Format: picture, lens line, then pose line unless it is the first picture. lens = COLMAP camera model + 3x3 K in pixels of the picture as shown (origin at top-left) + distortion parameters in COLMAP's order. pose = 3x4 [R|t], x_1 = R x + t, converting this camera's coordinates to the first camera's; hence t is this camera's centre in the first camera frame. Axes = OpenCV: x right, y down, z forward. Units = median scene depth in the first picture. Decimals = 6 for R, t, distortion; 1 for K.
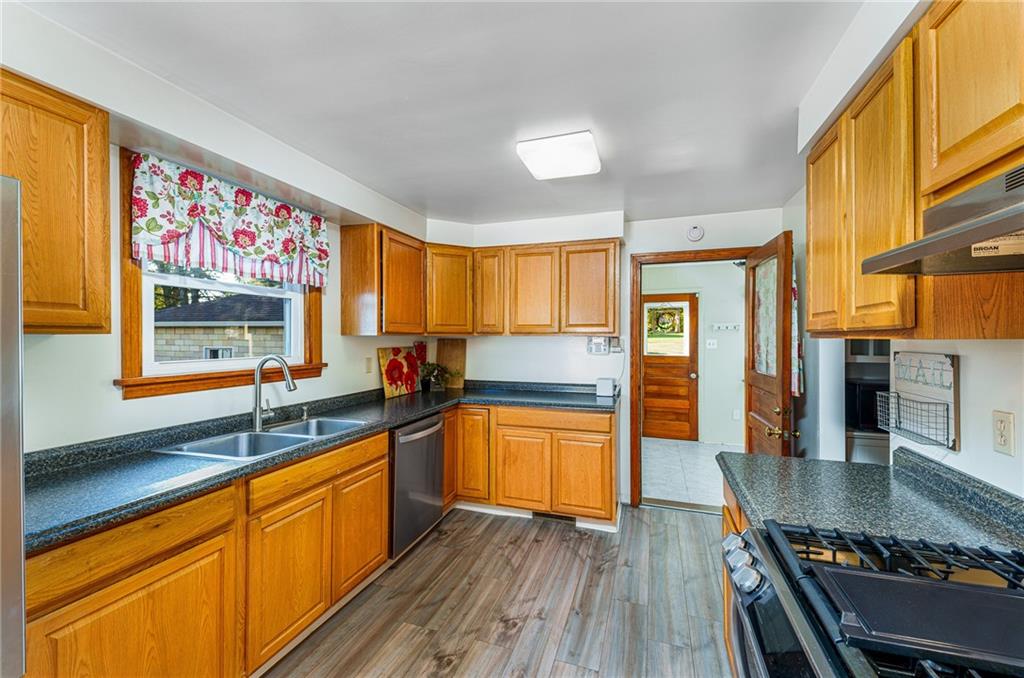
lens RADIAL K [[420.0, 0, 511.1], [0, 420.0, 338.3], [0, 0, 1]] dist [0.035859, -0.016387]
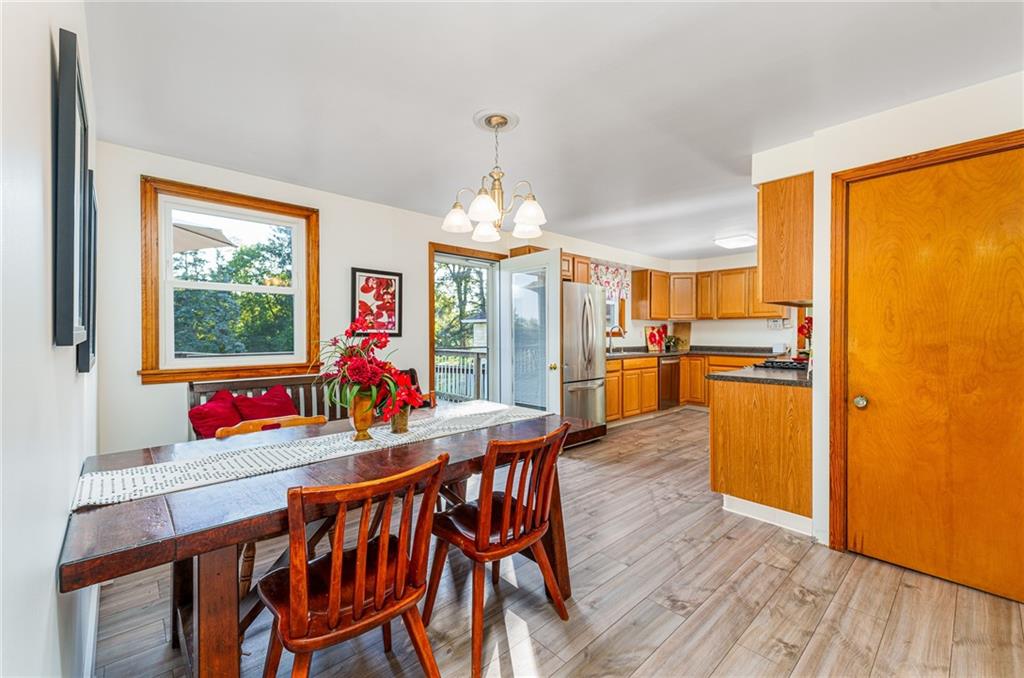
lens RADIAL K [[420.0, 0, 511.1], [0, 420.0, 338.3], [0, 0, 1]] dist [0.035859, -0.016387]
pose [[0.876558, 0.006217, -0.481256, 0.102292], [-0.001890, 0.999953, 0.009475, 0.063245], [0.481293, -0.007396, 0.876529, -1.117059]]
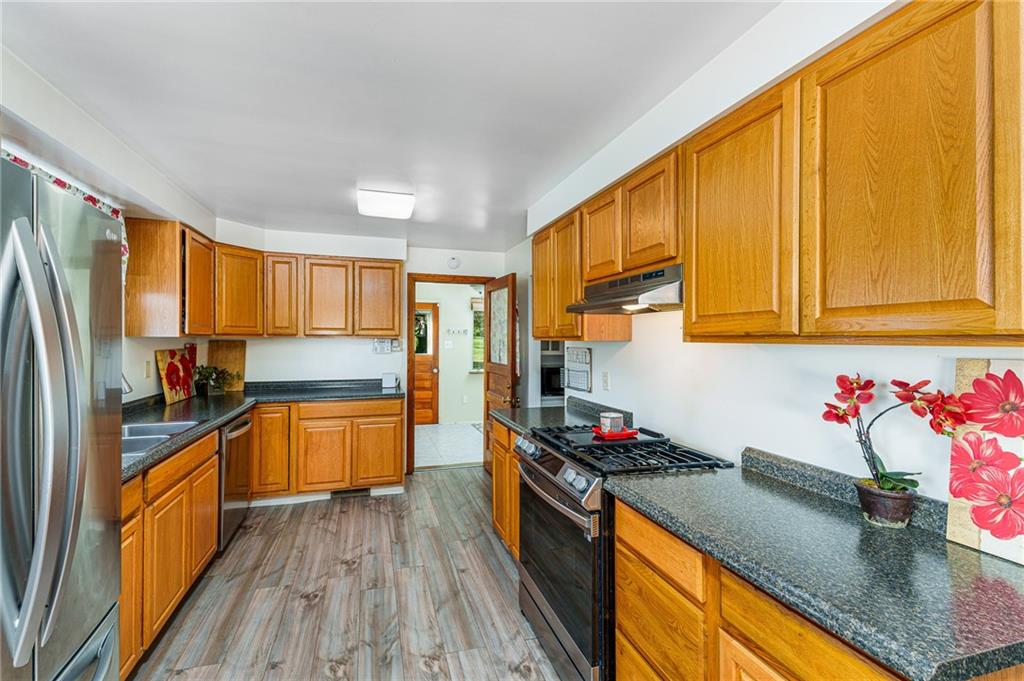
lens RADIAL K [[420.0, 0, 511.1], [0, 420.0, 339.8], [0, 0, 1]] dist [0.035859, -0.016387]
pose [[0.798209, 0.001112, 0.602380, -0.255283], [-0.000704, 0.999999, -0.000912, 0.000254], [-0.602381, 0.000304, 0.798209, -0.206553]]
